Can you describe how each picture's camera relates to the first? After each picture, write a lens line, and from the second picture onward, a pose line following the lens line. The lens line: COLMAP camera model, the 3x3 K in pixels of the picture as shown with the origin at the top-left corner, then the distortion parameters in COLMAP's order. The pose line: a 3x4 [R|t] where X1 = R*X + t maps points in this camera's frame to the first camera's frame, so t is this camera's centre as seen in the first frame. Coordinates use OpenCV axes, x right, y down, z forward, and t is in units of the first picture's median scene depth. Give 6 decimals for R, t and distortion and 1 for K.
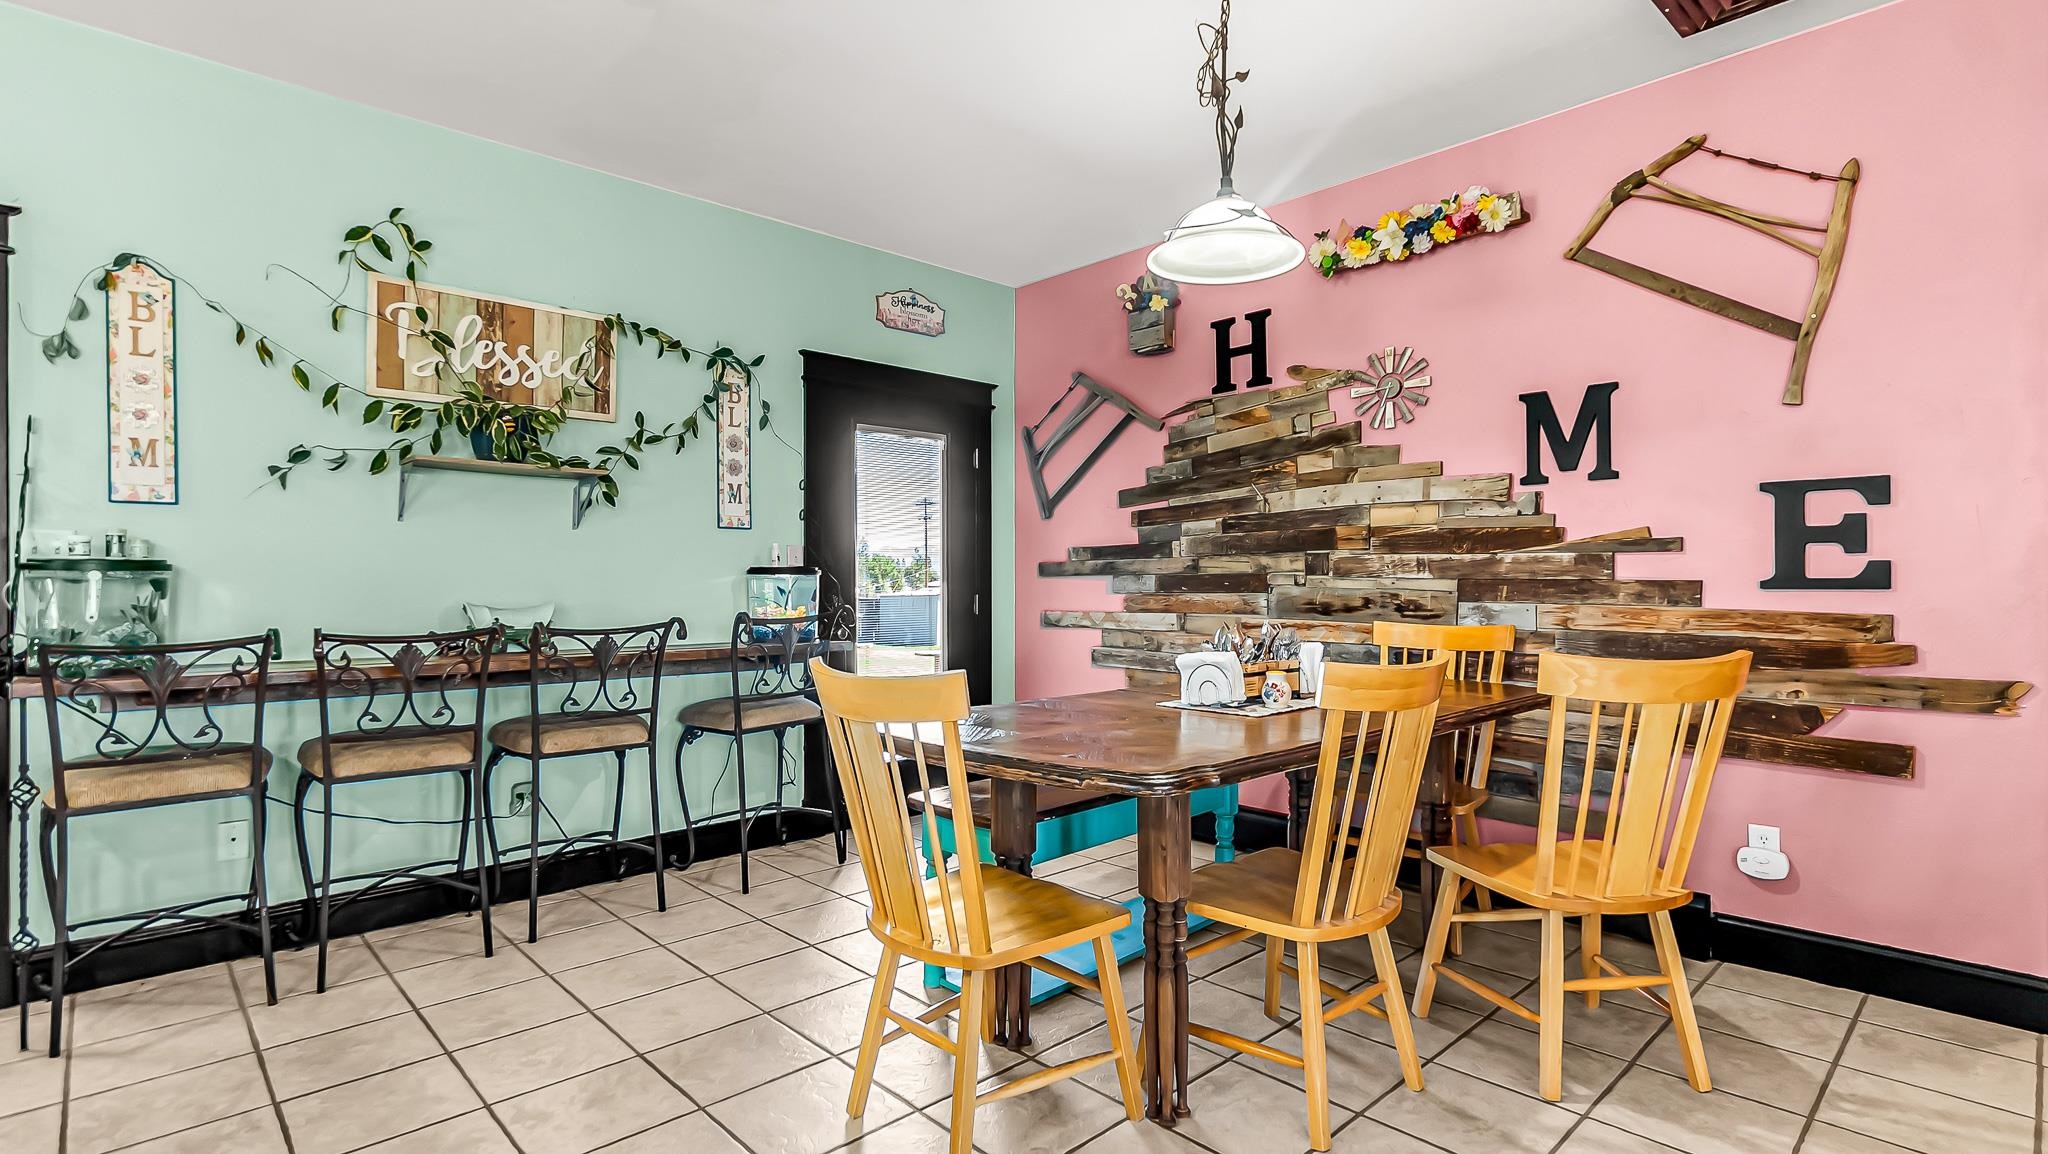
lens RADIAL K [[982.0, 0, 1039.0], [0, 982.0, 584.0], [0, 0, 1]] dist [0.001575, 0.001070]
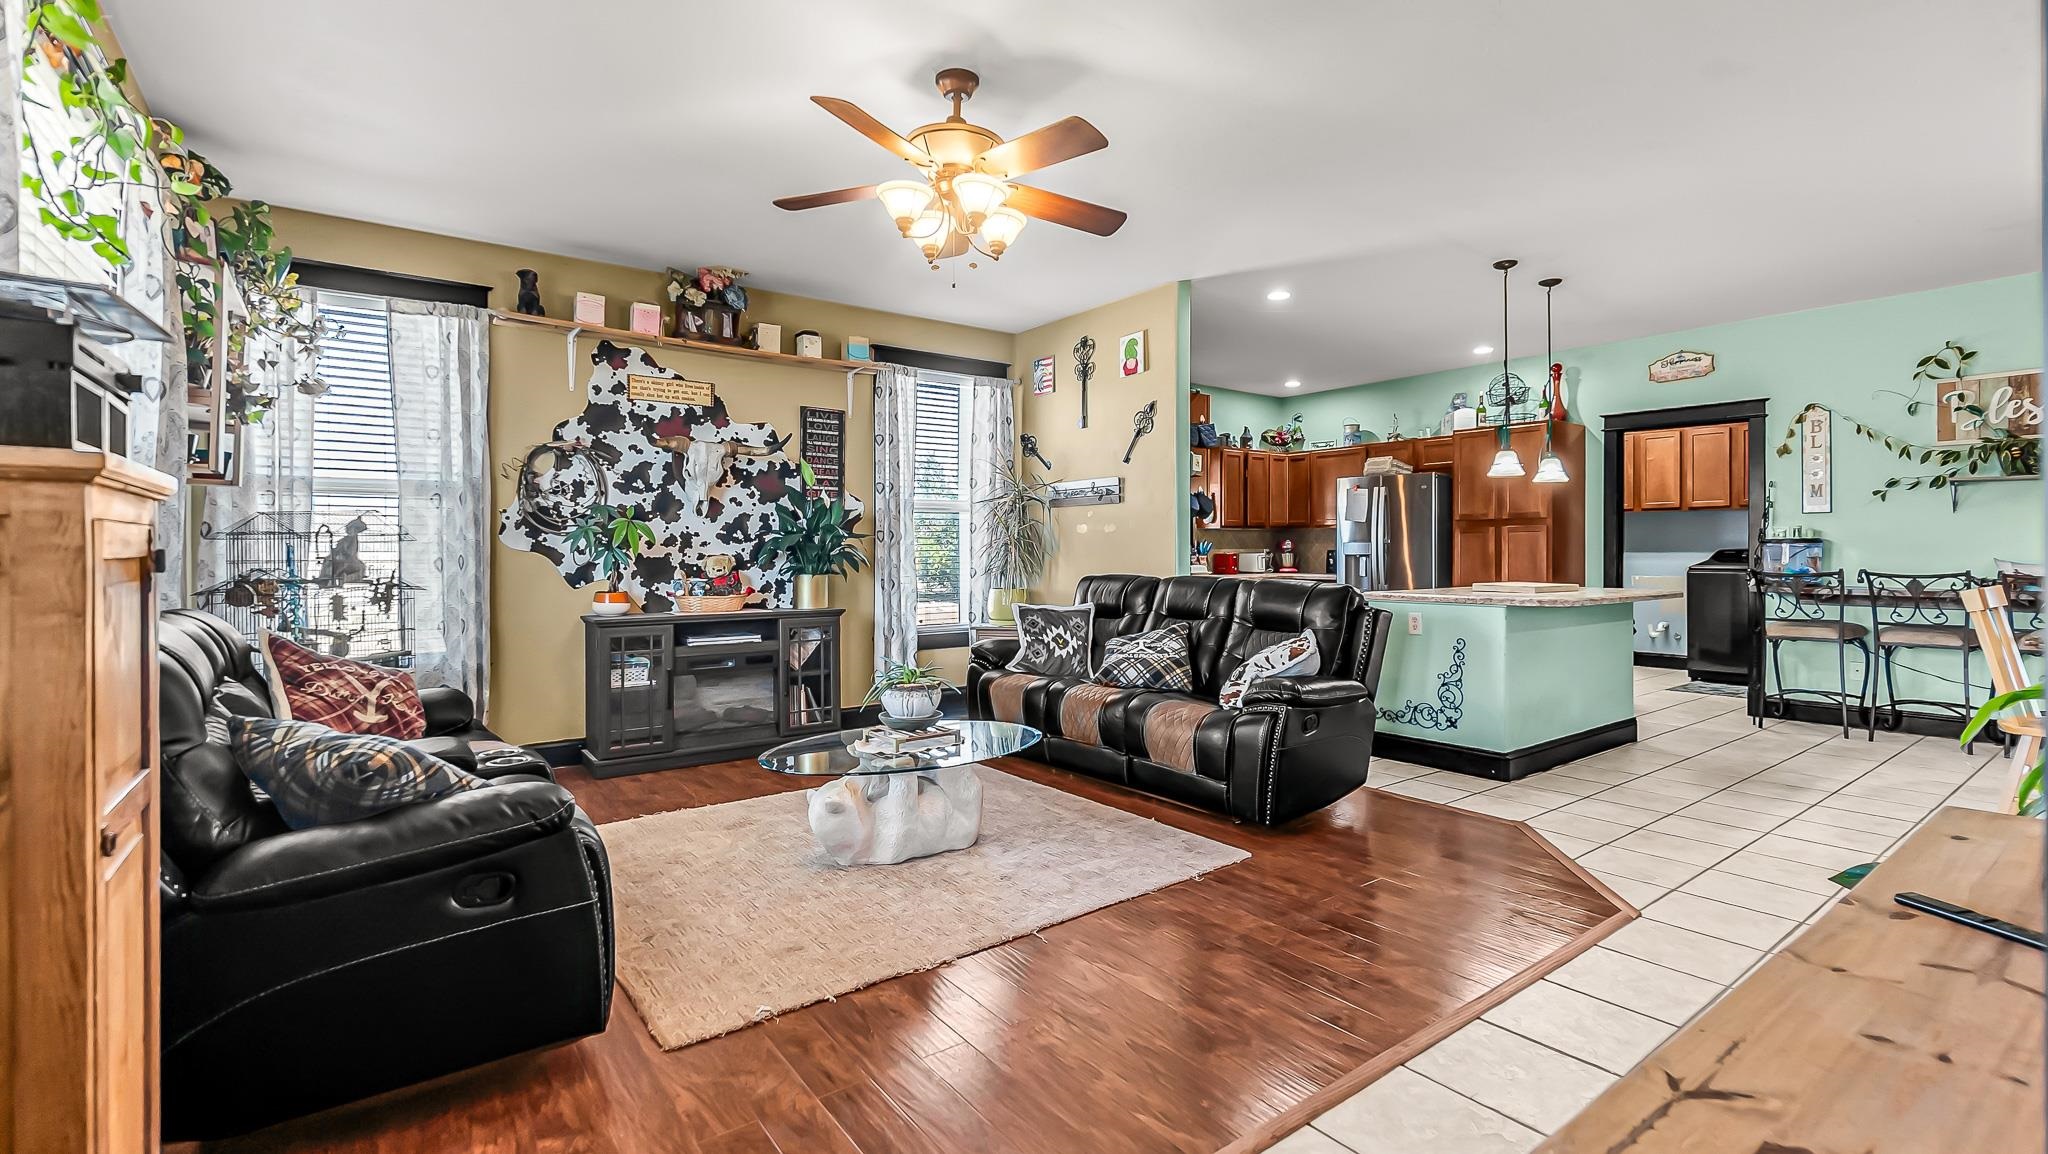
lens RADIAL K [[892.6, 0, 1020.3], [0, 892.6, 558.4], [0, 0, 1]] dist [-0.006788, 0.000389]
pose [[-0.127554, 0.010034, -0.991781, 1.175873], [0.001650, 0.999950, 0.009905, -0.001175], [0.991830, -0.000373, -0.127565, -0.482721]]
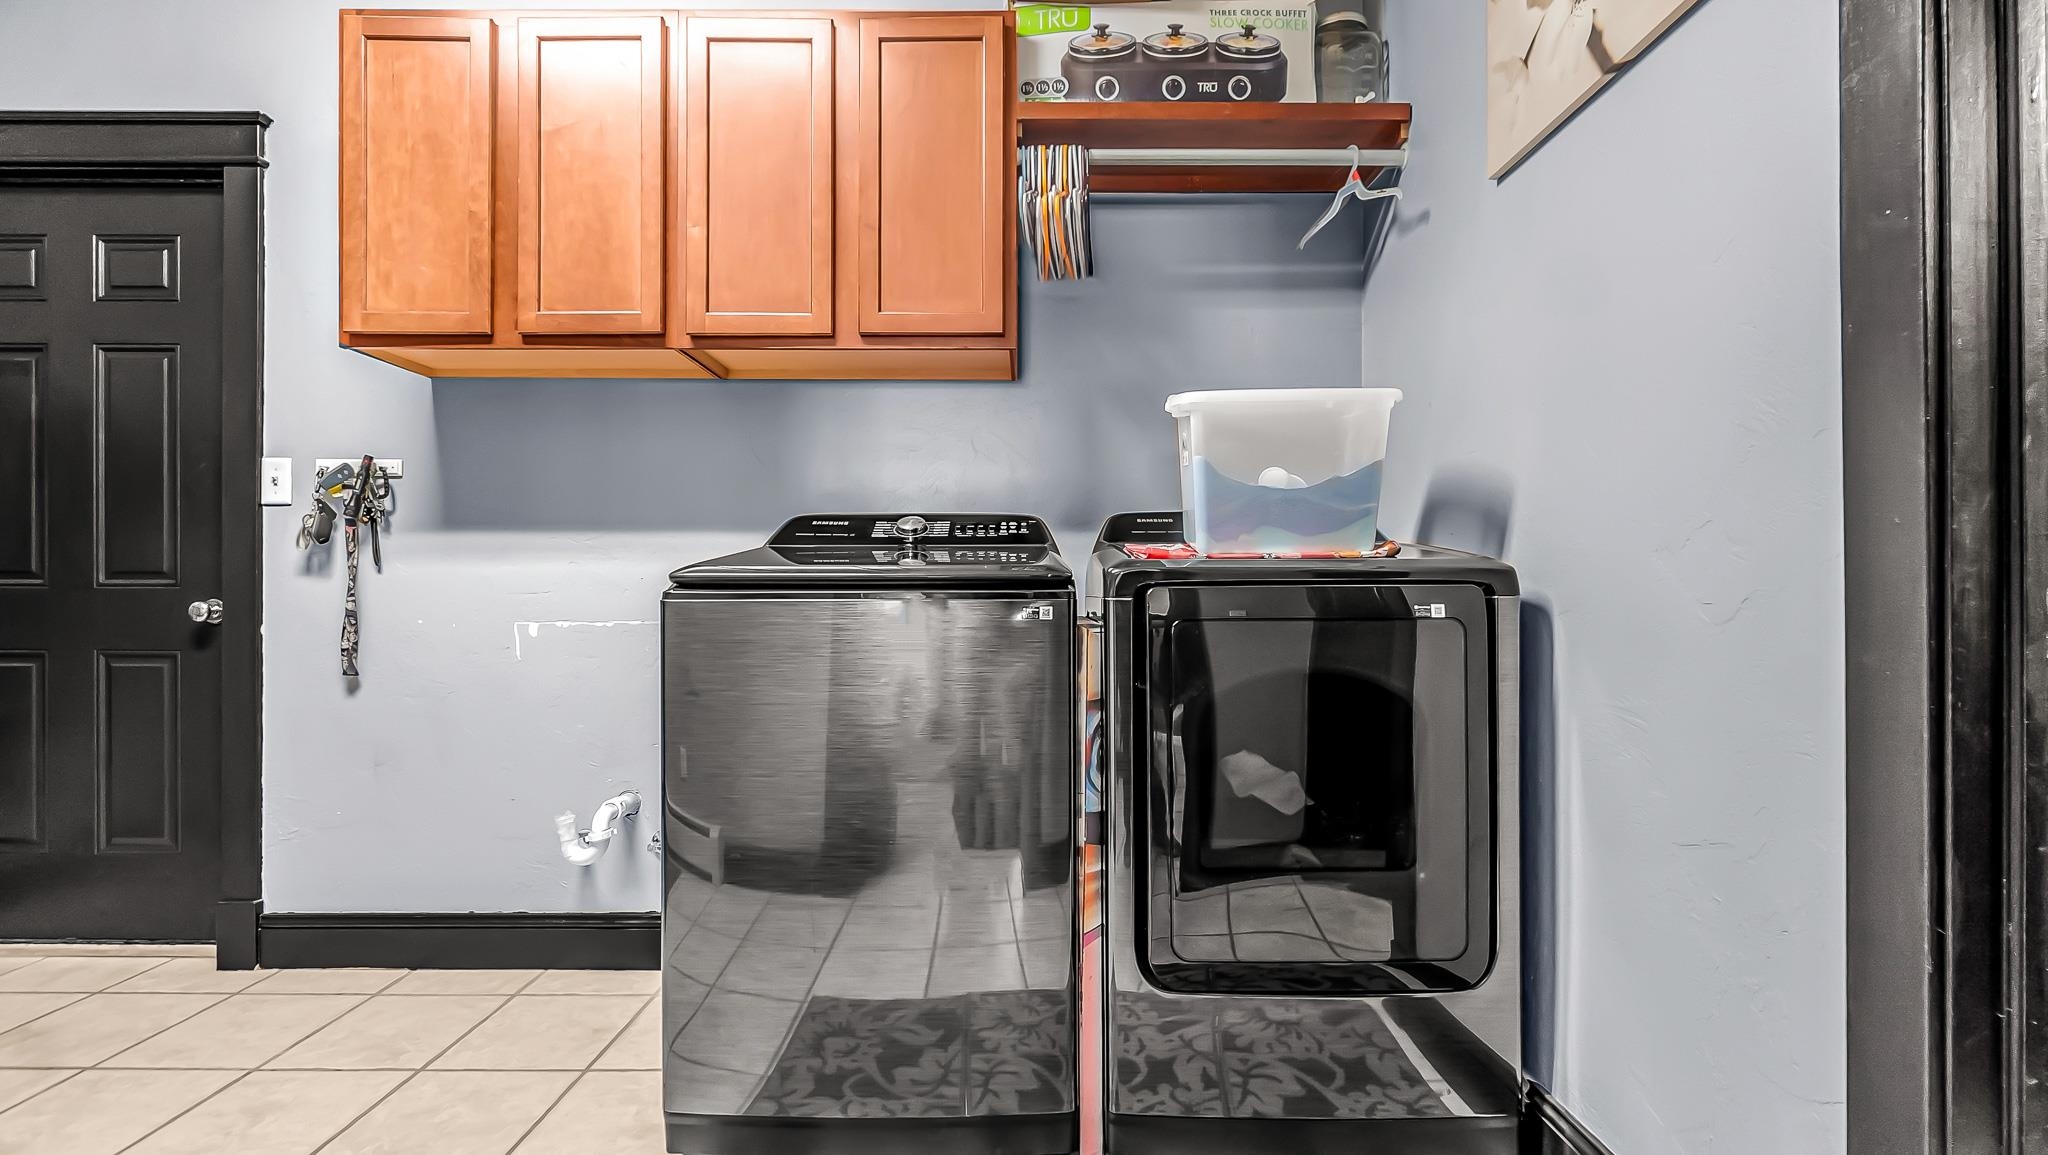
lens RADIAL K [[900.9, 0, 1029.3], [0, 900.9, 594.5], [0, 0, 1]] dist [0.001904, 0.000223]
pose [[0.722073, 0.005676, -0.691794, -0.938033], [-0.004560, 0.999984, 0.003446, 0.055550], [0.691802, 0.000666, 0.722087, 0.770530]]
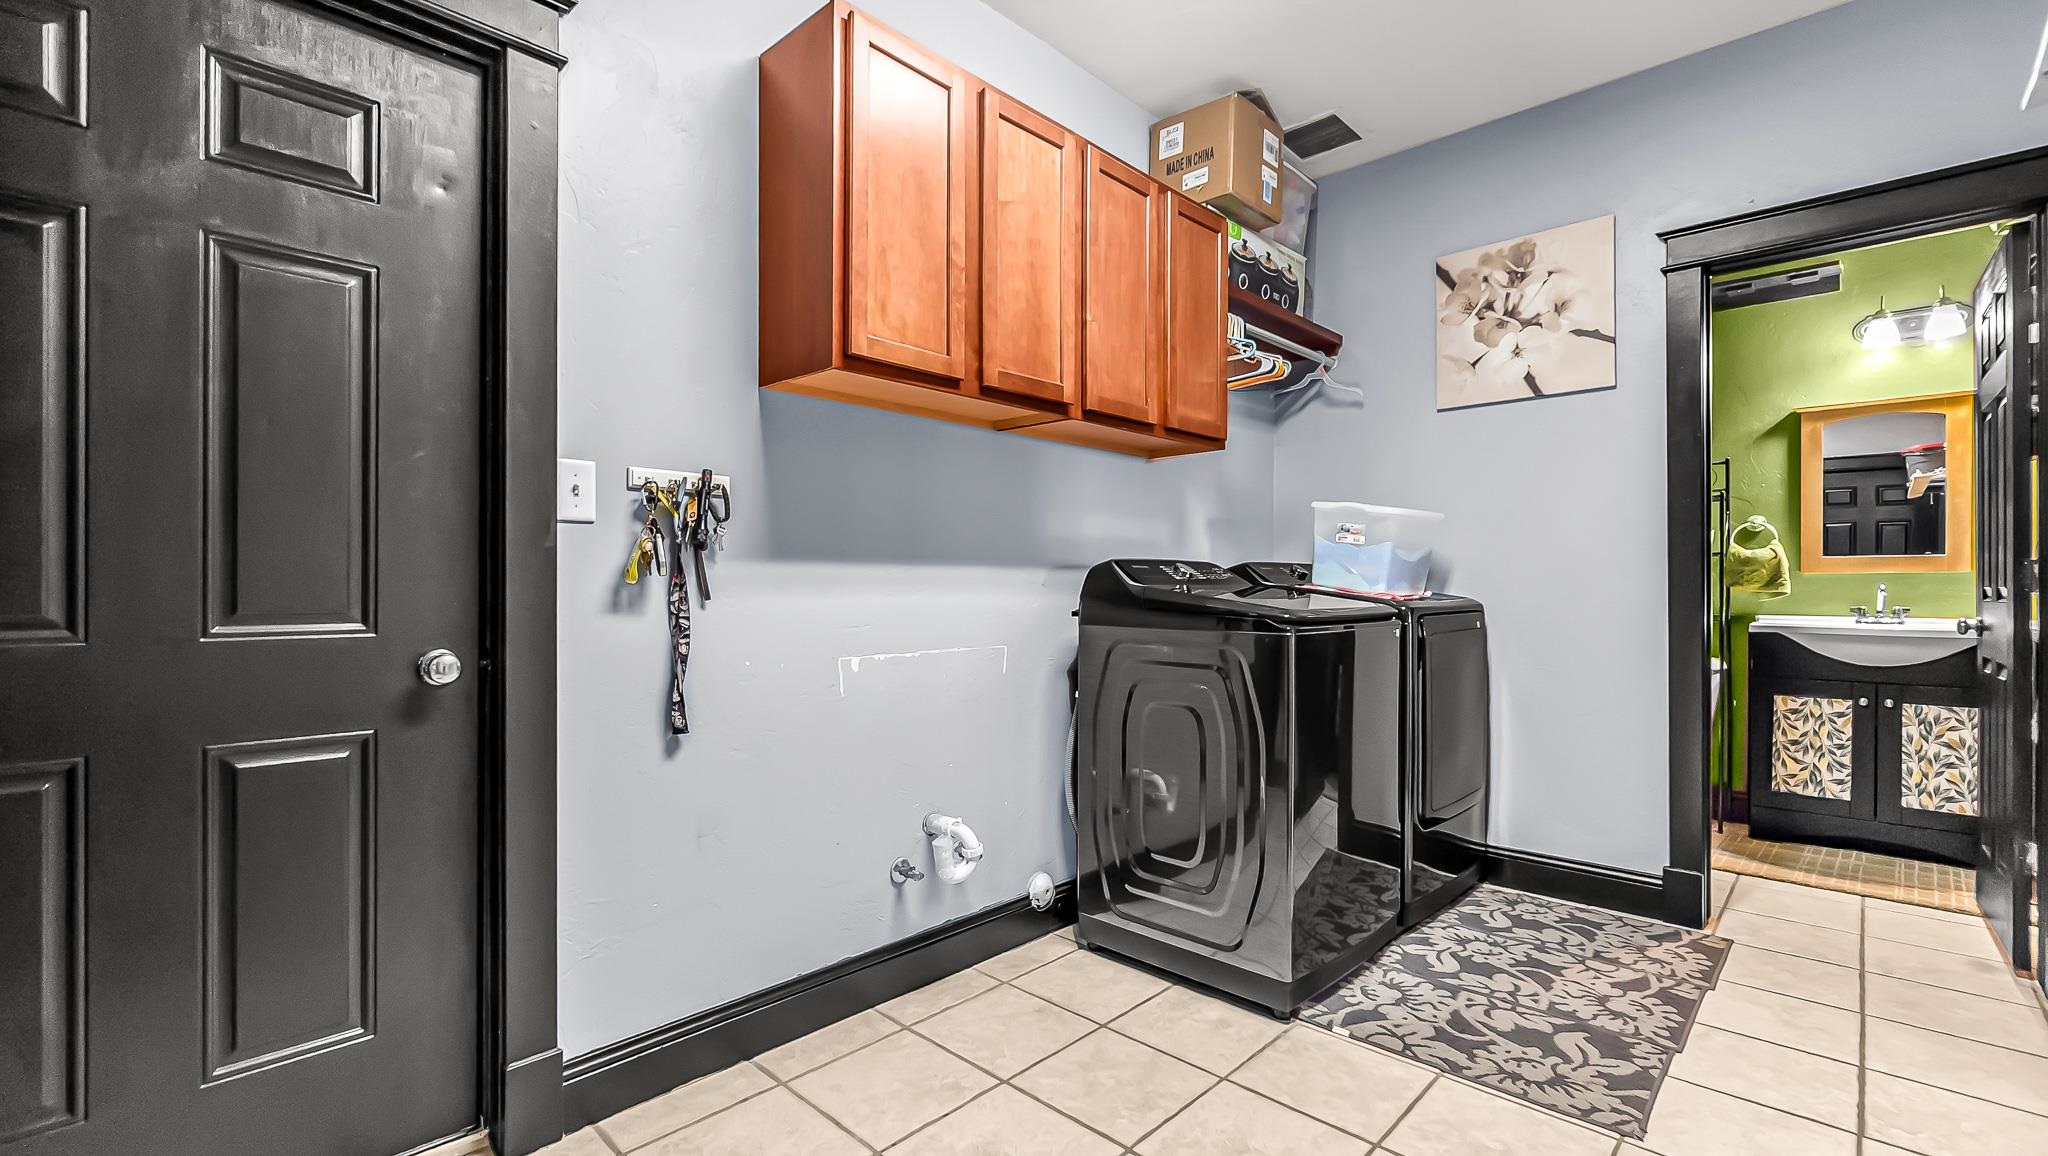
lens RADIAL K [[900.9, 0, 1029.3], [0, 900.9, 595.0], [0, 0, 1]] dist [0.001904, 0.000223]
pose [[0.998700, 0.003927, 0.050817, -1.605090], [-0.004211, 0.999976, 0.005499, 0.030416], [-0.050794, -0.005706, 0.998693, 0.325265]]
